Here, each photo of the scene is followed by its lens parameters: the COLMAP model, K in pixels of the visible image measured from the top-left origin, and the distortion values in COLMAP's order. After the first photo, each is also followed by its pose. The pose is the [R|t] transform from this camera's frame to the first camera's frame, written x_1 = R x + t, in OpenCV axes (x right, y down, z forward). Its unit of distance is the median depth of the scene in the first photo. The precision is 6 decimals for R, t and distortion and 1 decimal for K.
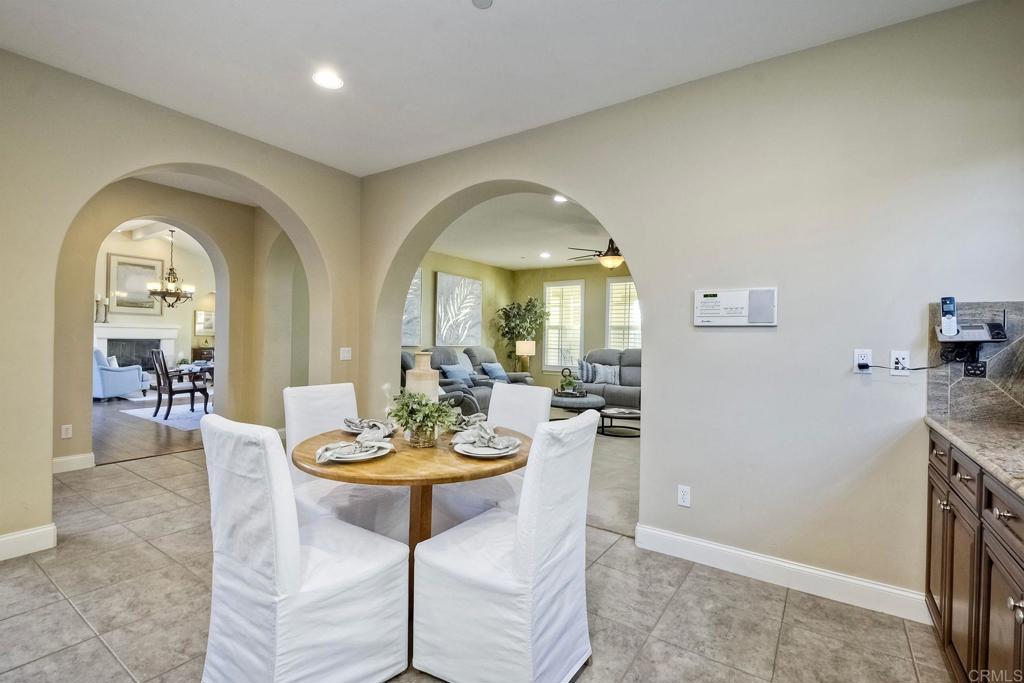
lens RADIAL K [[464.9, 0, 507.6], [0, 464.9, 337.3], [0, 0, 1]] dist [-0.009591, -0.008208]
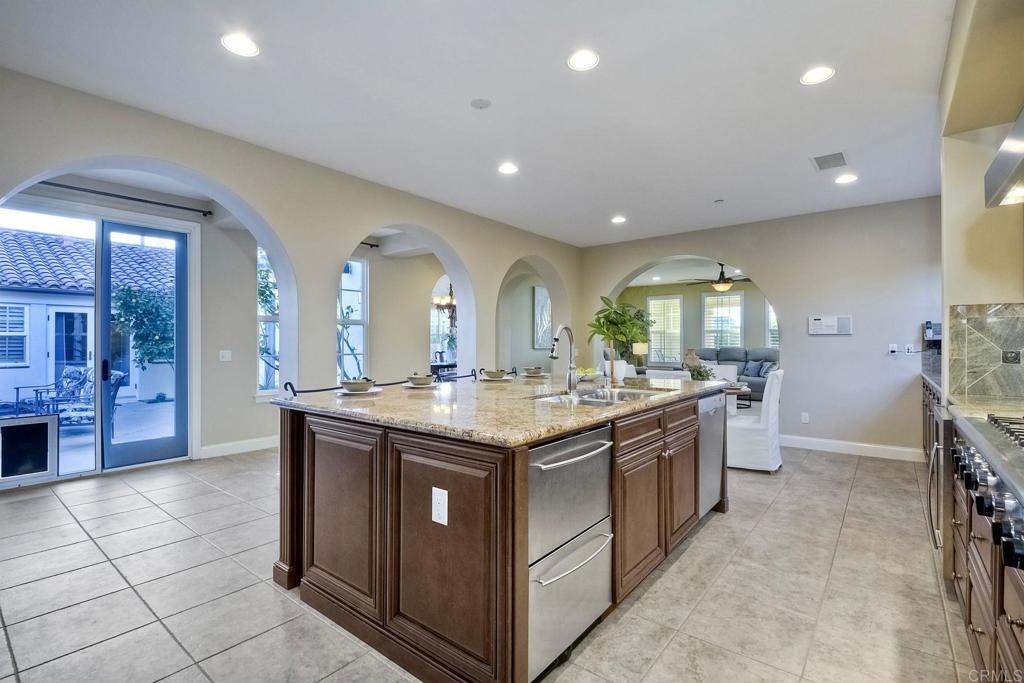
lens RADIAL K [[466.1, 0, 515.1], [0, 466.1, 343.7], [0, 0, 1]] dist [0.043550, -0.047381]
pose [[0.997191, -0.023371, -0.071156, -0.774789], [0.023989, 0.999682, 0.007834, -0.033202], [0.070950, -0.009519, 0.997434, -1.216021]]
